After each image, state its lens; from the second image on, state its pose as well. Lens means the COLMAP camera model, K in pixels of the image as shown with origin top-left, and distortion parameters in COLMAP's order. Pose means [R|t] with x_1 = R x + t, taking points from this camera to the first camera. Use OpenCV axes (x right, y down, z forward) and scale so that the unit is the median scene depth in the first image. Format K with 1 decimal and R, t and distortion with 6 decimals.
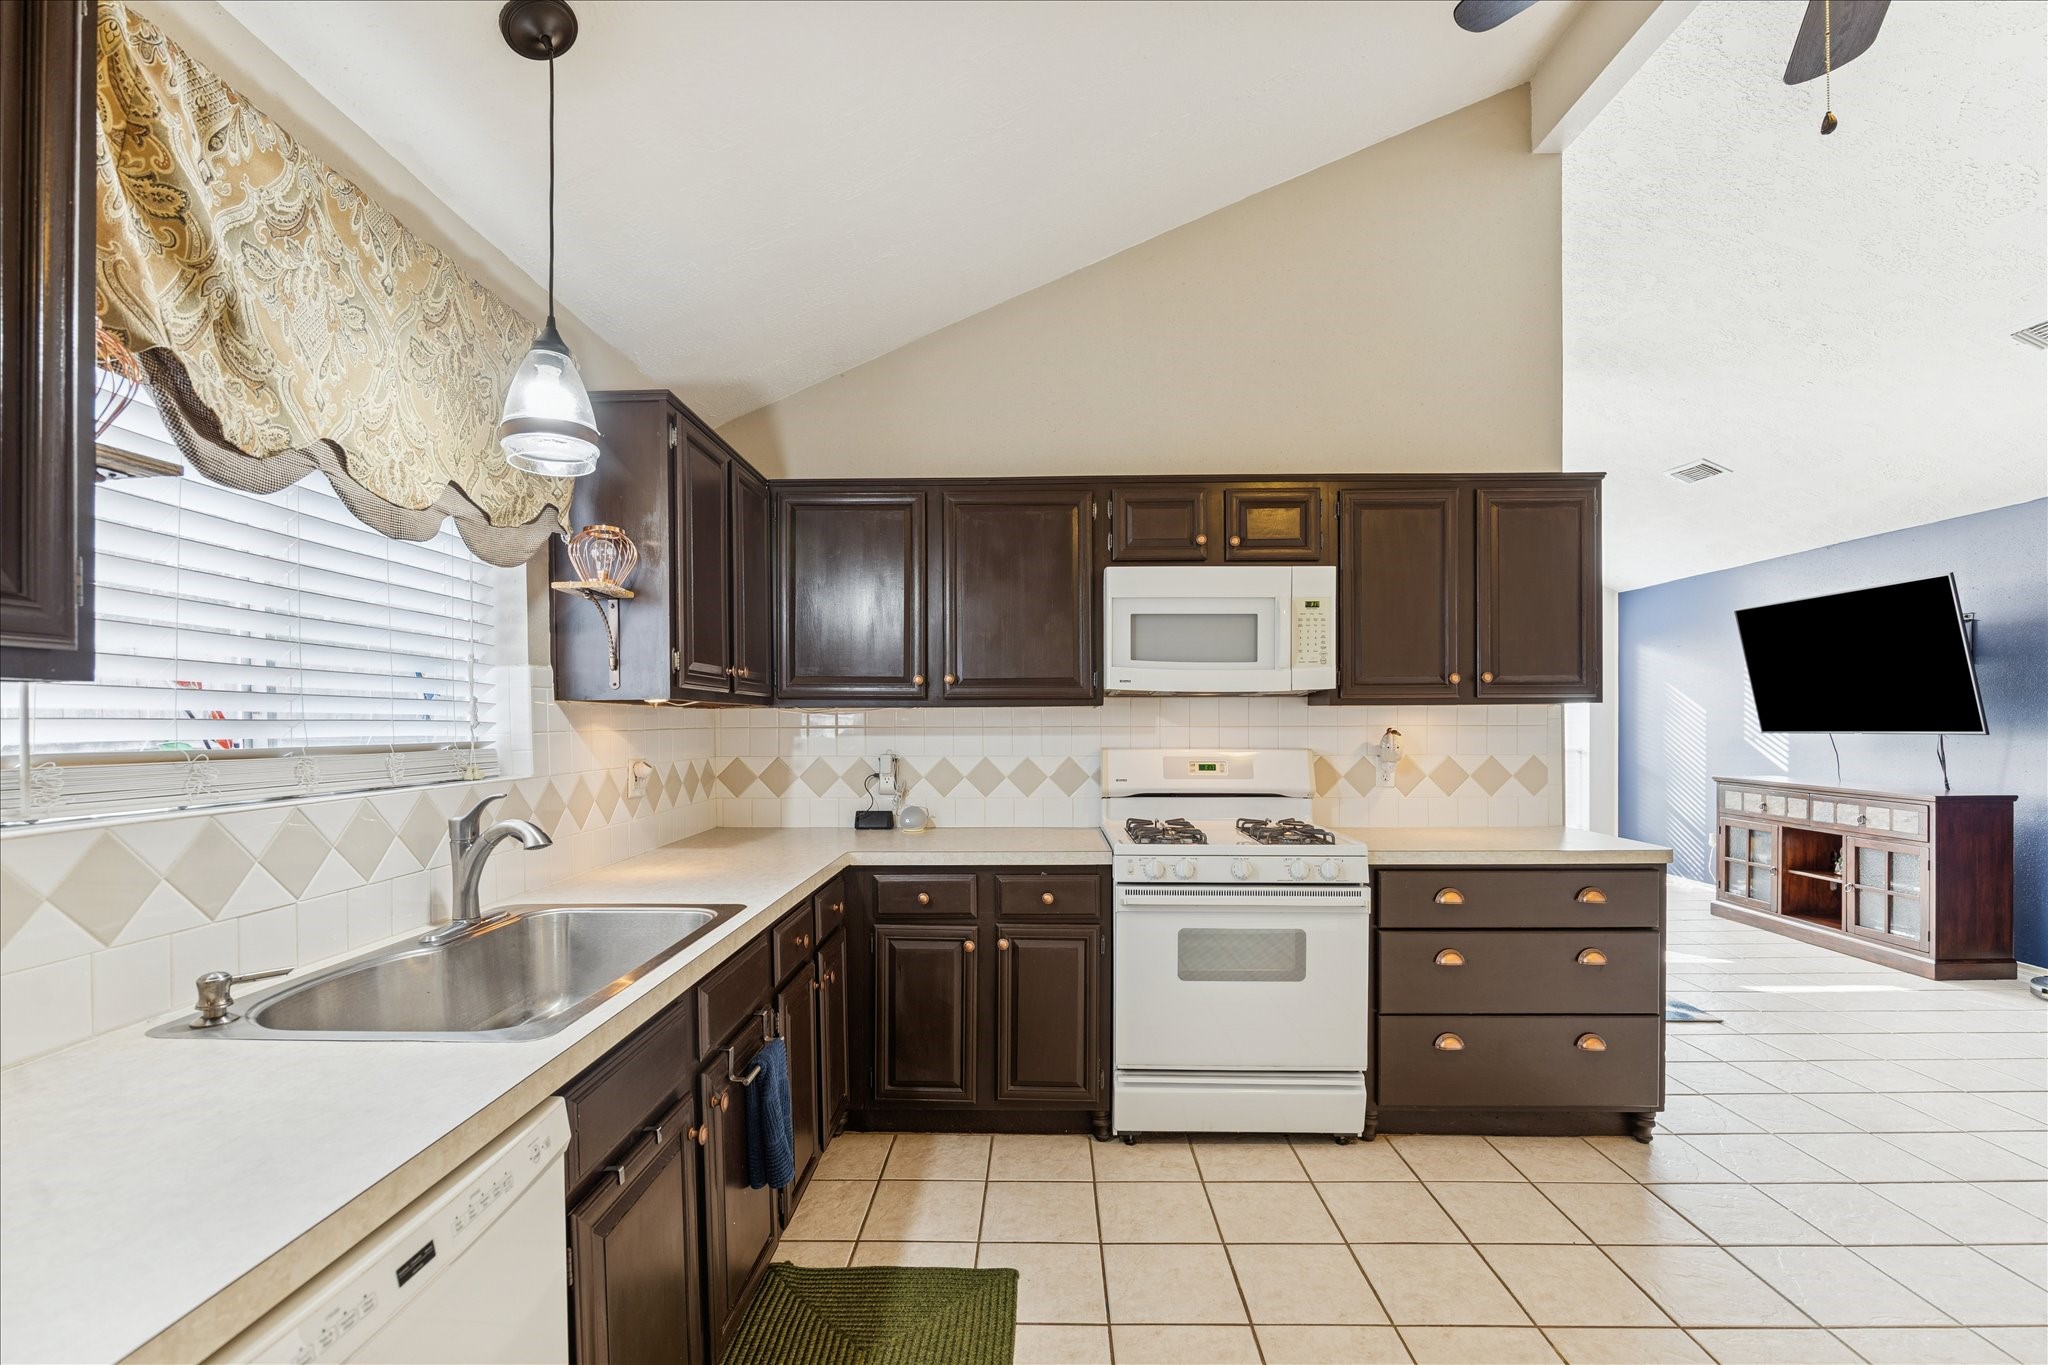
lens RADIAL K [[934.0, 0, 1013.7], [0, 934.0, 713.6], [0, 0, 1]] dist [-0.015137, 0.000120]
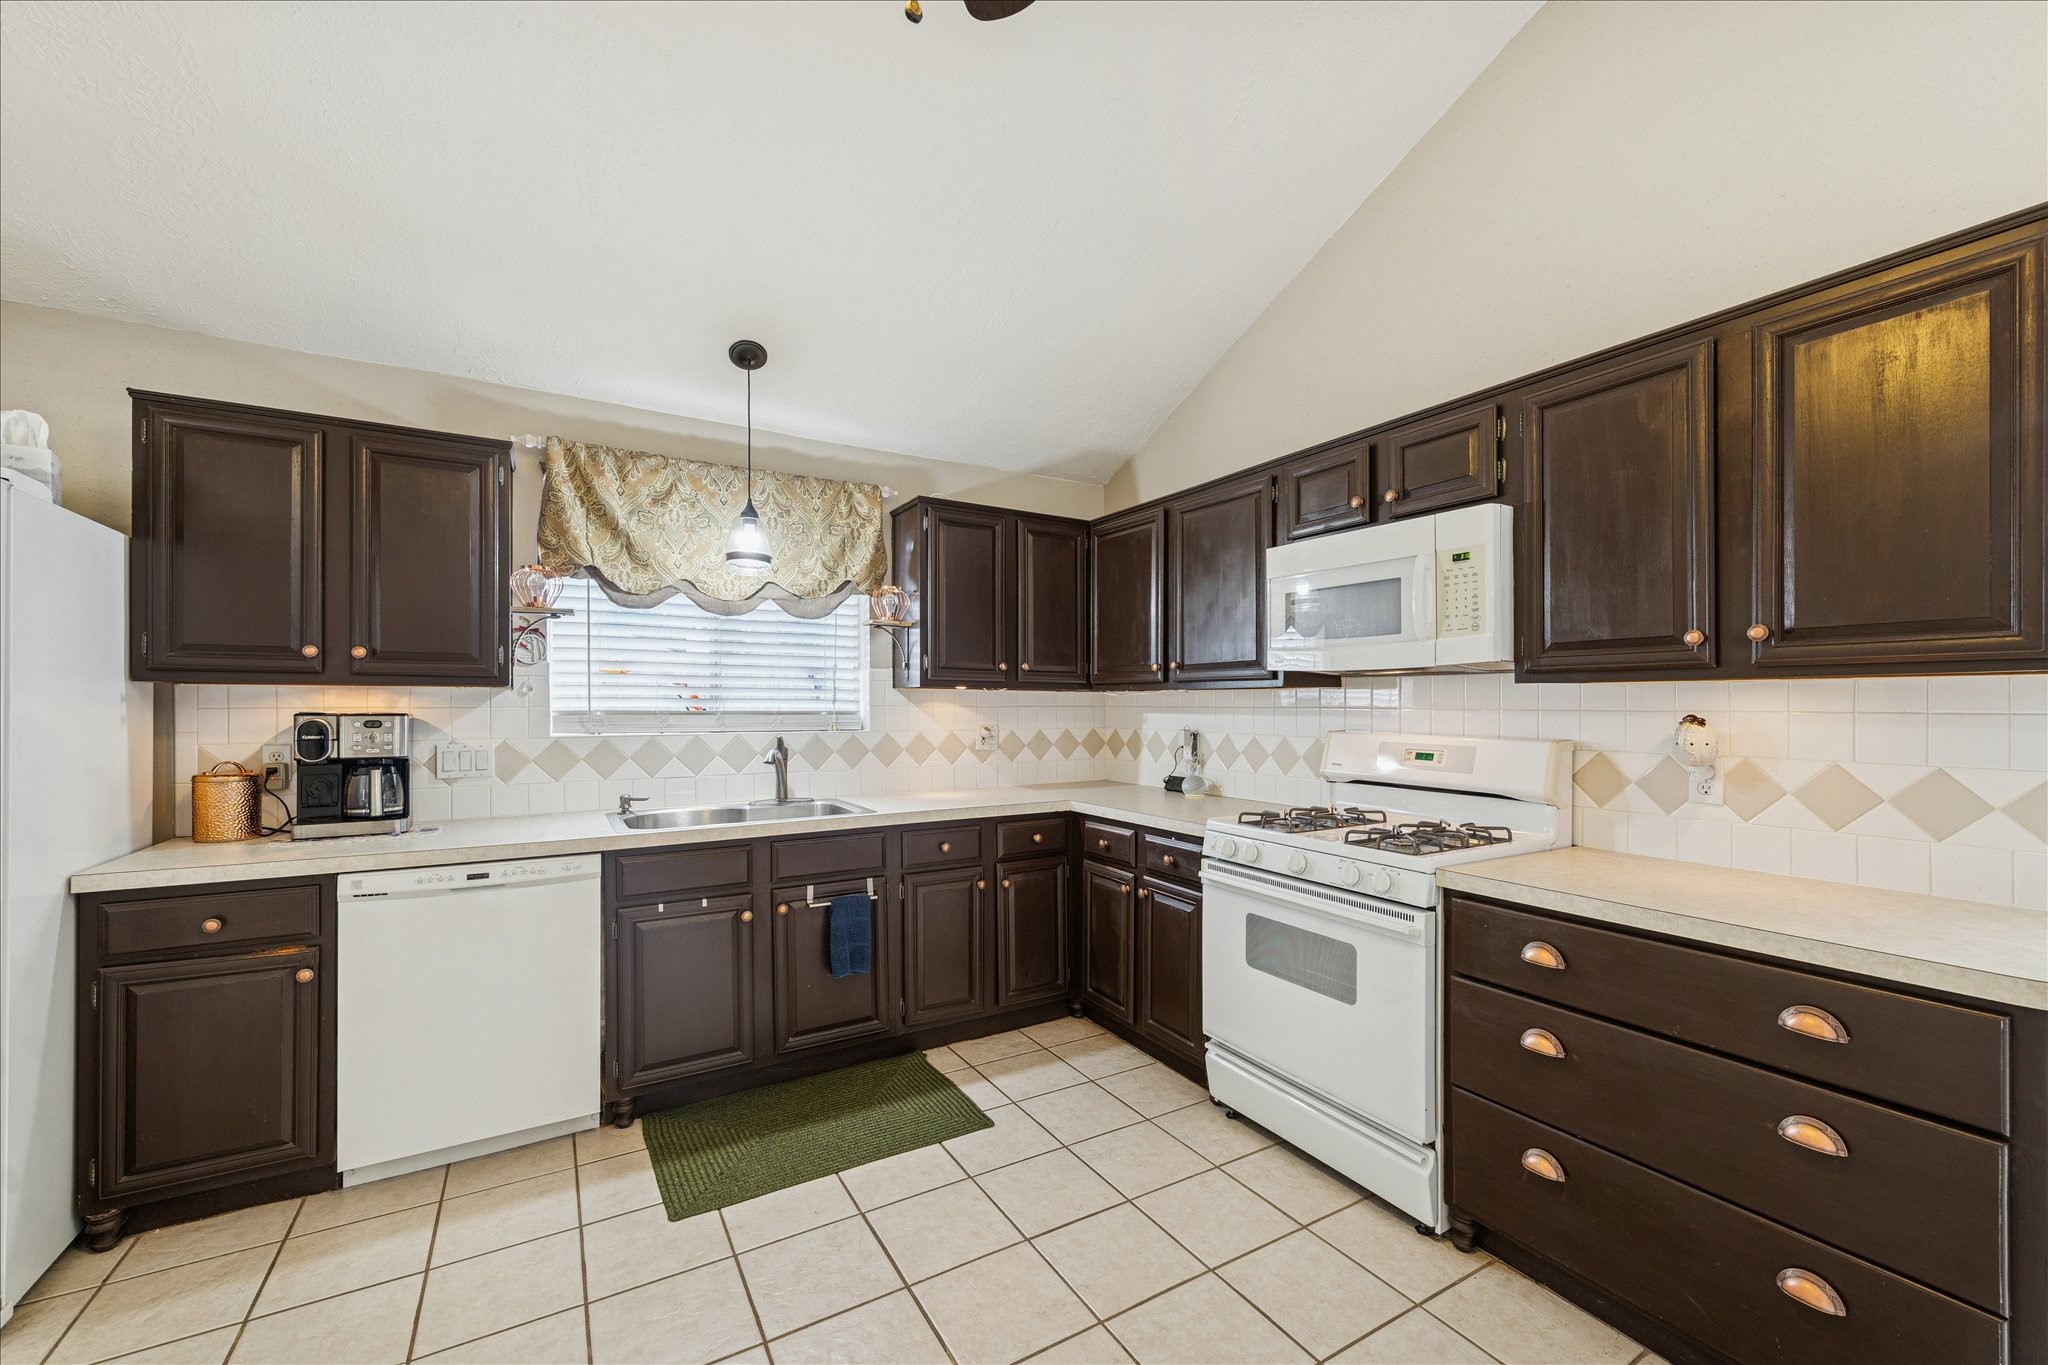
lens RADIAL K [[826.1, 0, 1024.9], [0, 826.1, 692.4], [0, 0, 1]] dist [0.003554, 0.000087]
pose [[0.522649, -0.006280, -0.852525, 0.799832], [0.001570, 0.999978, -0.006404, 0.003187], [0.852546, 0.002008, 0.522648, 0.341369]]
